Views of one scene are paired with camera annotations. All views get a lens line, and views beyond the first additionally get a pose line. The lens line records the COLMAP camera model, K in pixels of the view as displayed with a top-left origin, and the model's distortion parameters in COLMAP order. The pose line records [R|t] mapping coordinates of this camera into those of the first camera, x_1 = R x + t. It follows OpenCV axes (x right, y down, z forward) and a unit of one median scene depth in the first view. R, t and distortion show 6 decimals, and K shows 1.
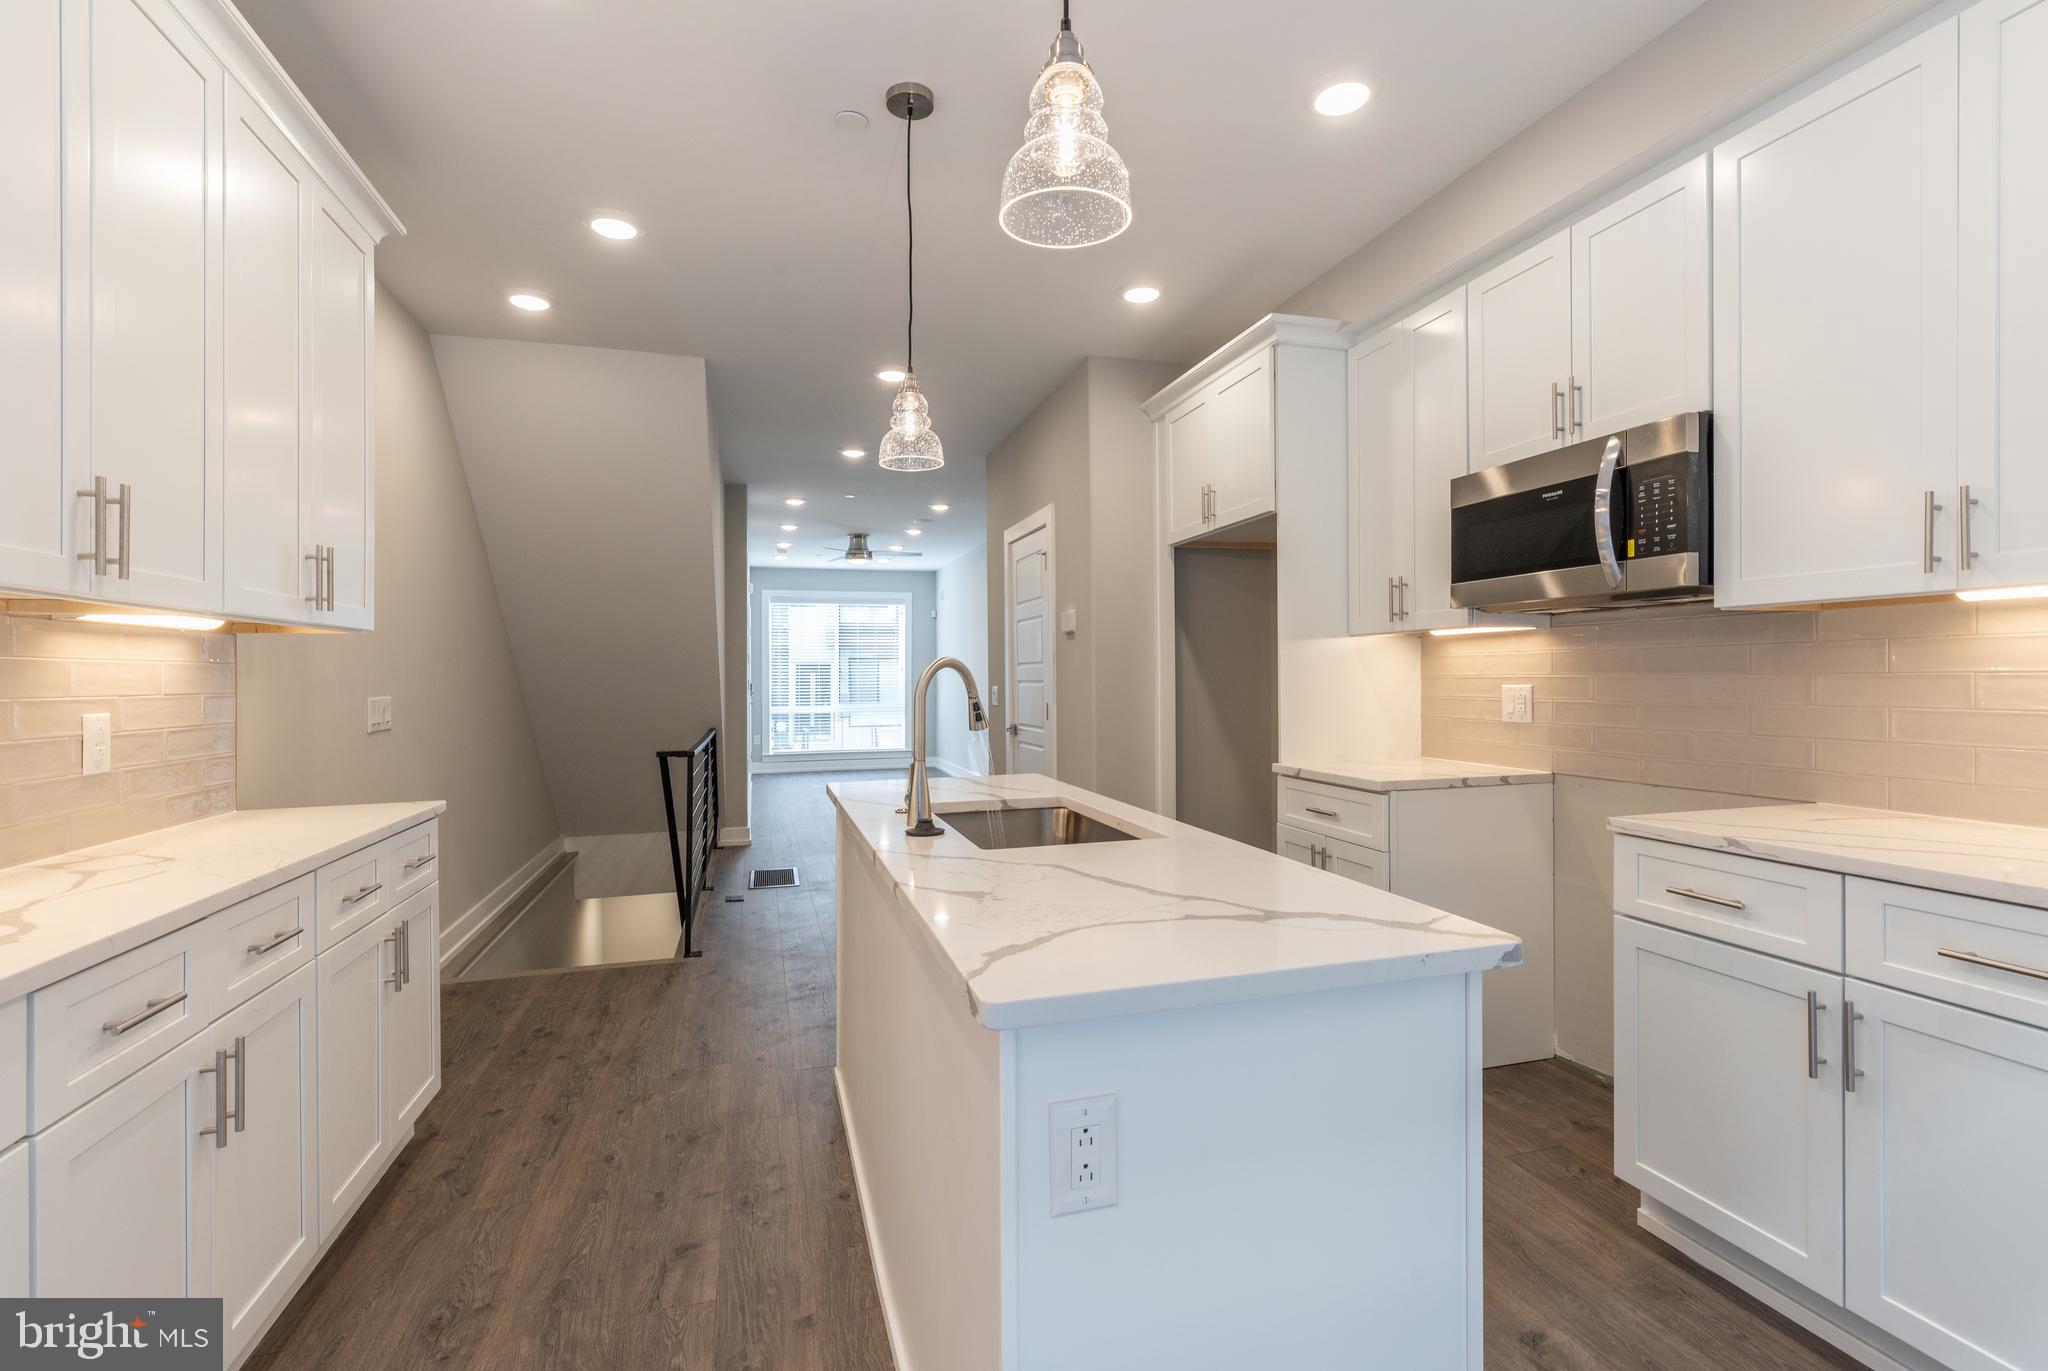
lens RADIAL K [[932.5, 0, 1033.7], [0, 932.5, 674.3], [0, 0, 1]] dist [0.001306, 0.000017]
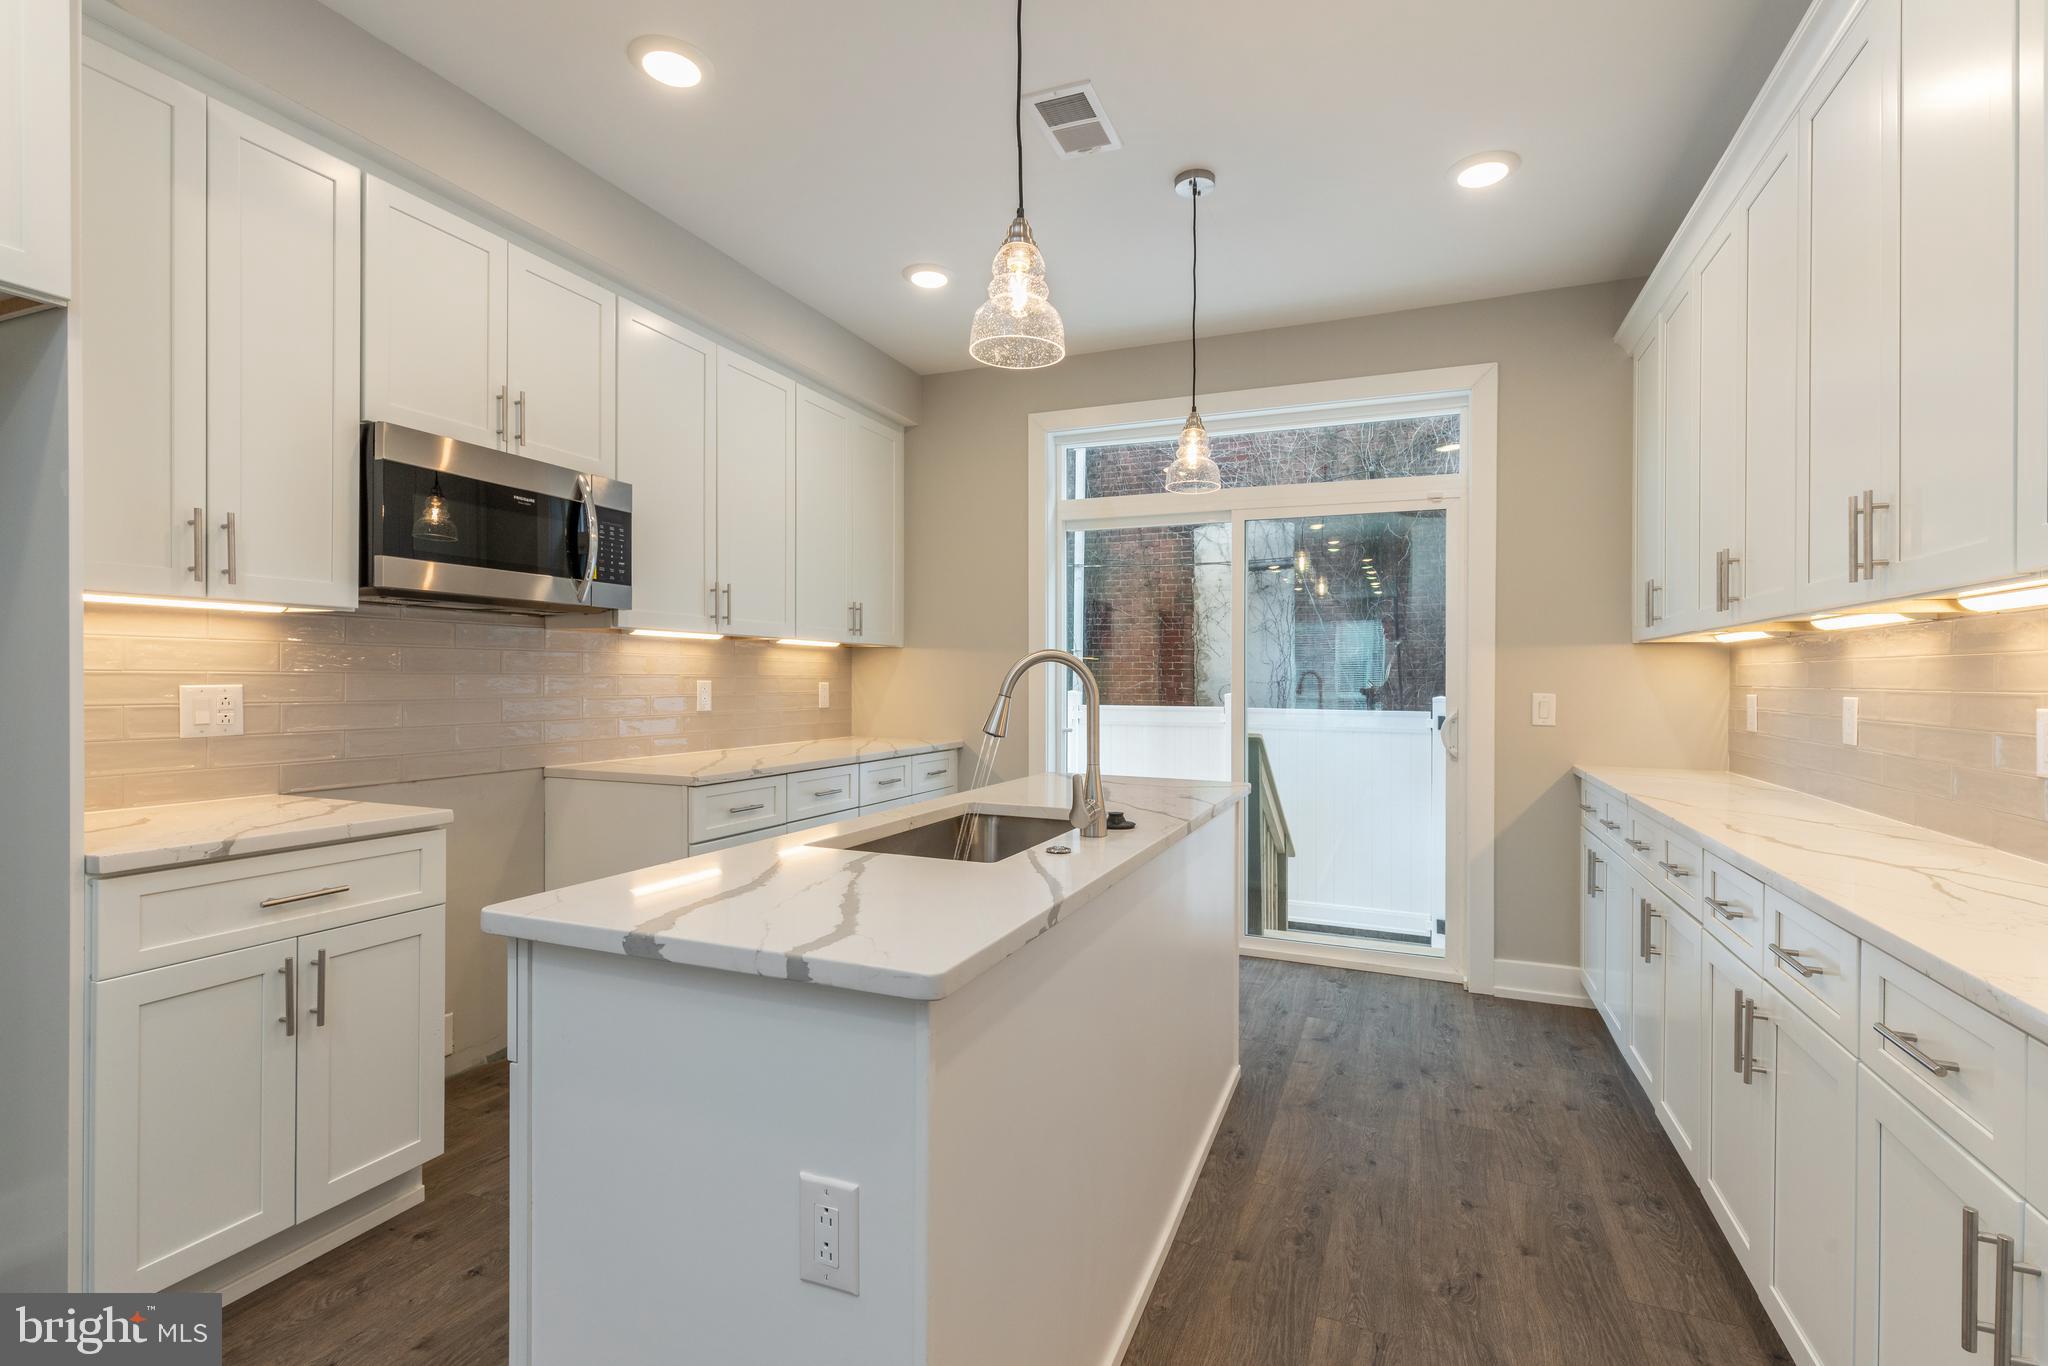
lens RADIAL K [[932.5, 0, 1033.3], [0, 932.5, 687.4], [0, 0, 1]] dist [0.001306, 0.000017]
pose [[-0.775780, -0.002736, 0.630998, -0.696249], [-0.001737, 0.999996, 0.002200, 0.016919], [-0.631002, 0.000610, -0.775781, 1.868056]]
